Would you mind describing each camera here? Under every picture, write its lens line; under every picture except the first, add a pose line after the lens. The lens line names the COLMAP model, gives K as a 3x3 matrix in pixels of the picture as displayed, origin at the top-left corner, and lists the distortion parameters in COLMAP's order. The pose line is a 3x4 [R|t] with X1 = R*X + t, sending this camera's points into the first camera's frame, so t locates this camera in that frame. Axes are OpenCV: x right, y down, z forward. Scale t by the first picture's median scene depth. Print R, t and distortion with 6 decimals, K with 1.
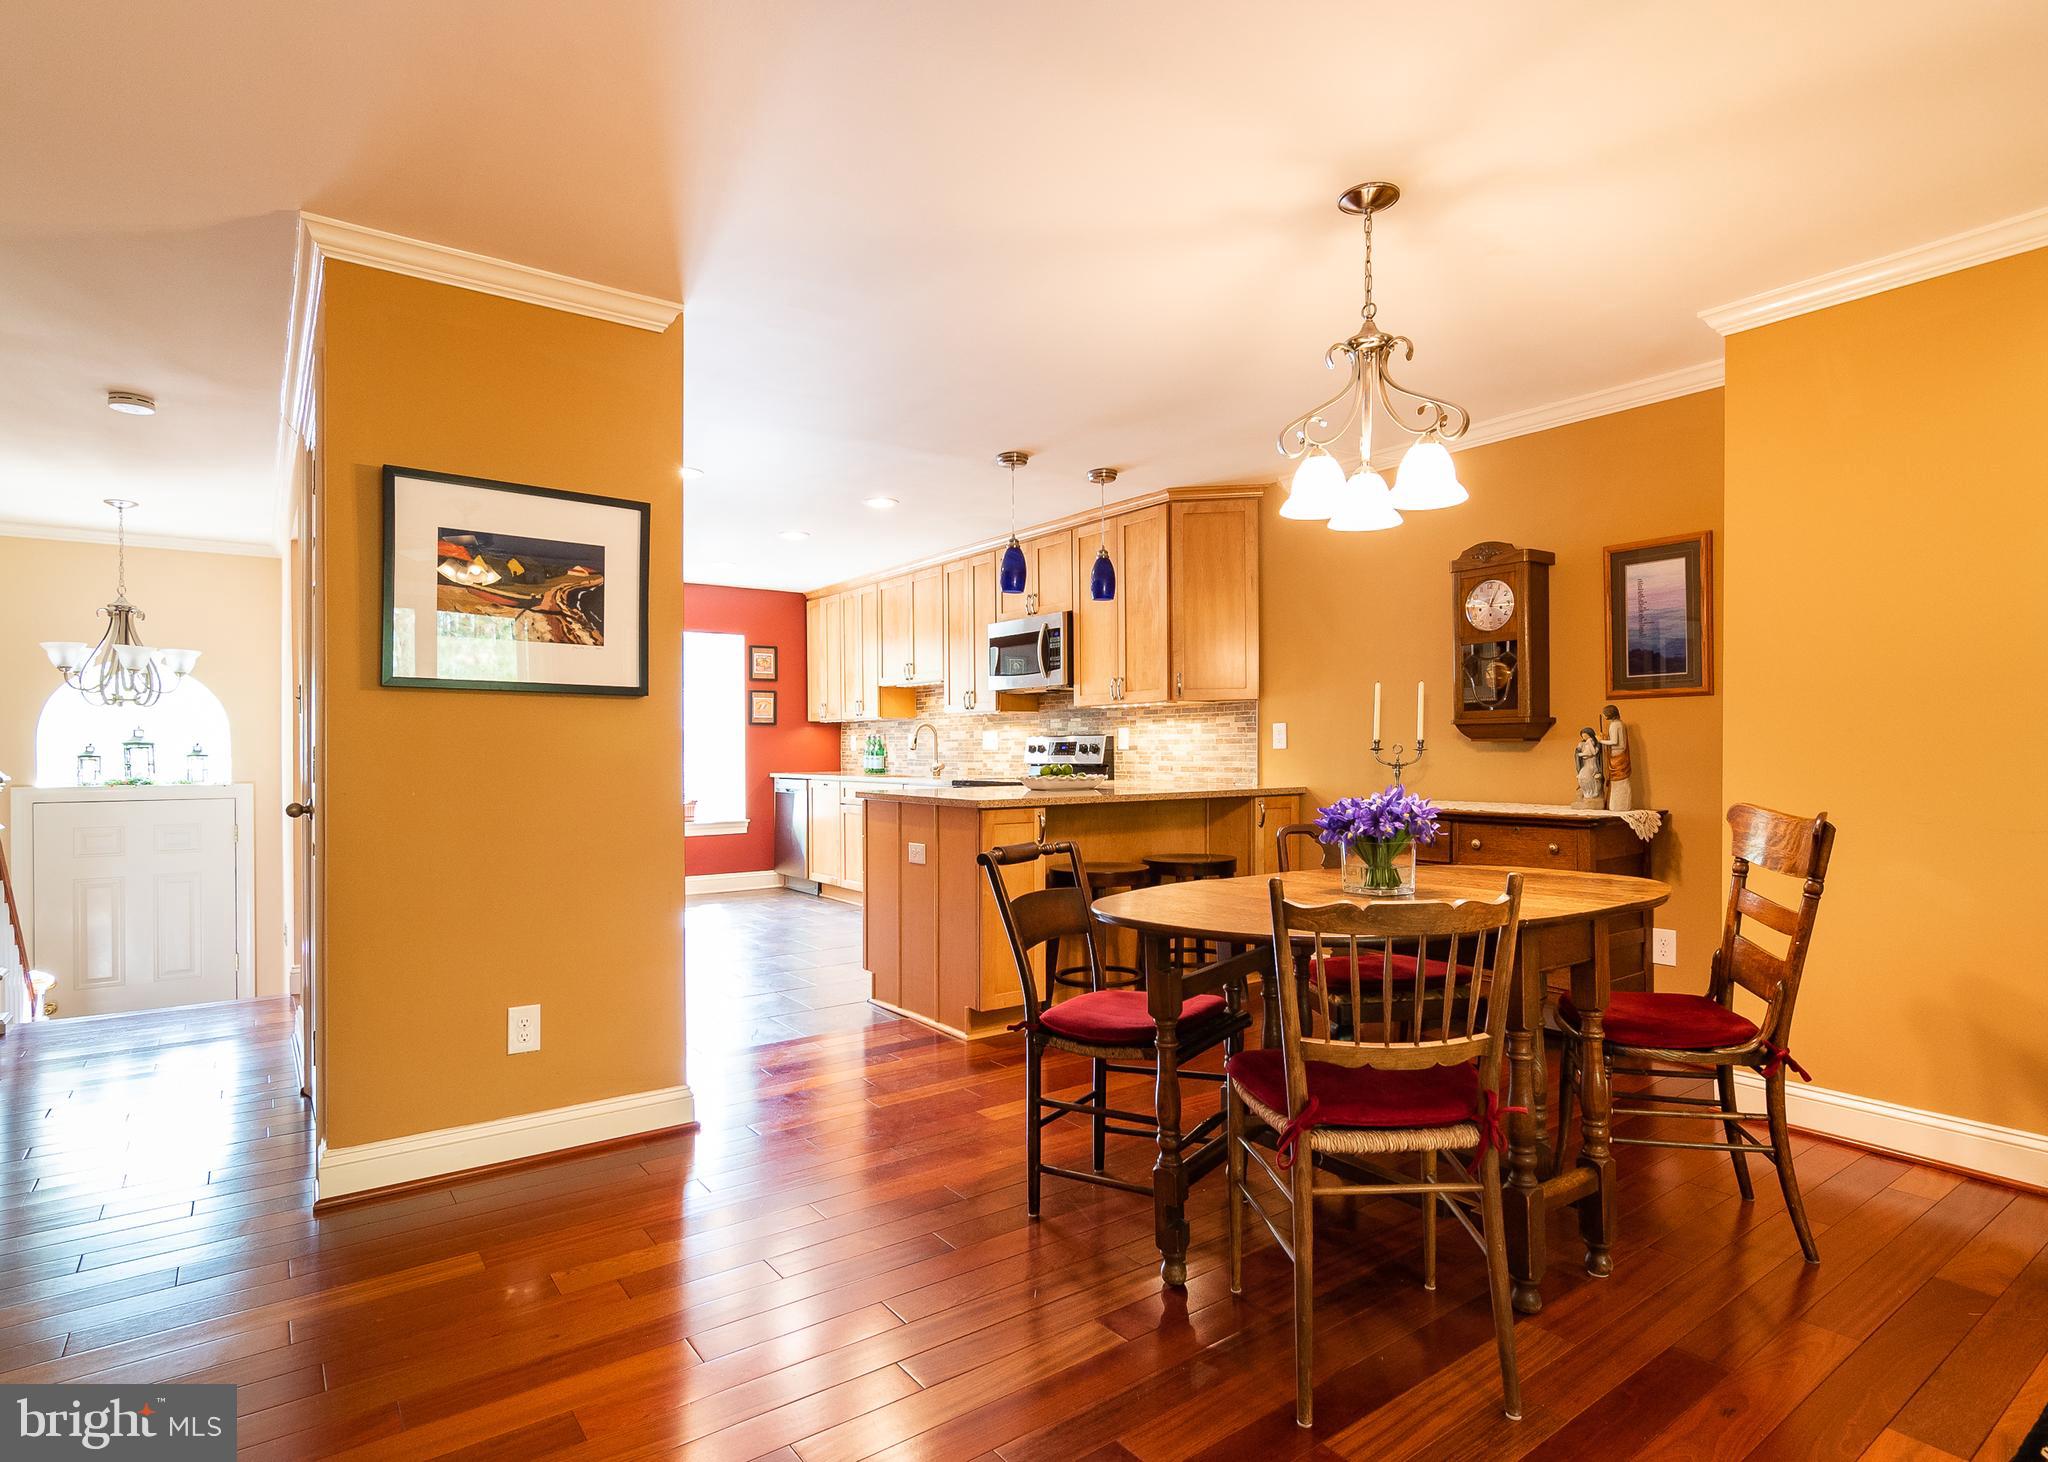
lens RADIAL K [[1070.1, 0, 1030.8], [0, 1070.1, 761.4], [0, 0, 1]] dist [0.002098, 0.001091]
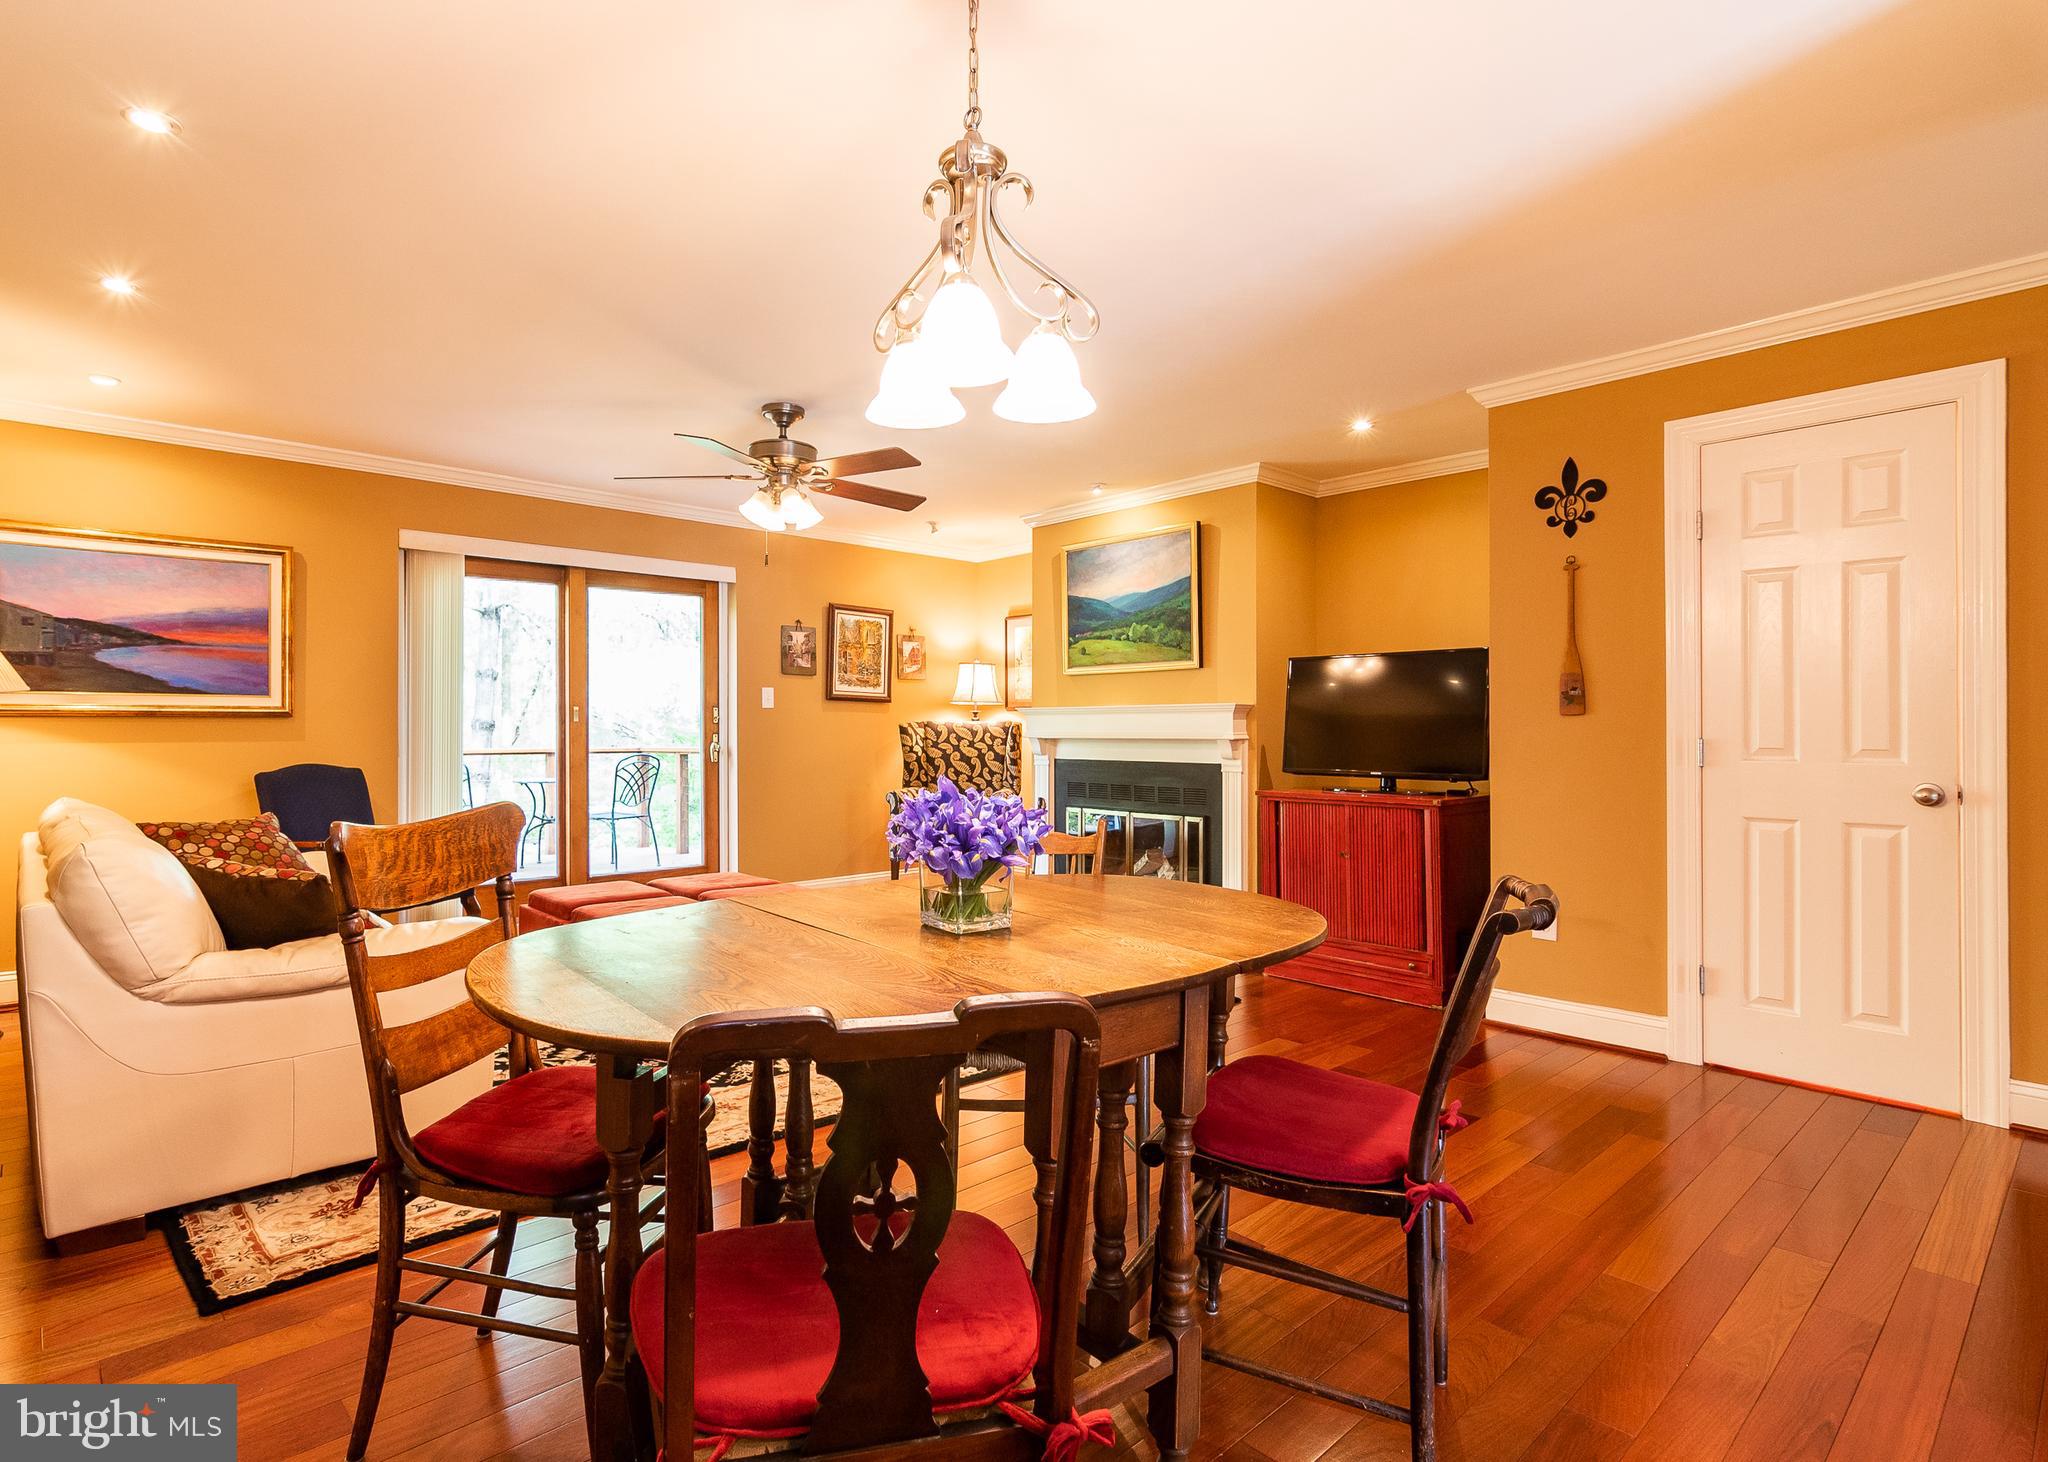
lens RADIAL K [[1050.2, 0, 952.7], [0, 1050.2, 727.9], [0, 0, 1]] dist [0.001365, 0.000375]
pose [[-0.996180, 0.004471, -0.087204, 0.189343], [0.003690, 0.999952, 0.009117, -0.009180], [0.087240, 0.008760, -0.996149, 0.821578]]
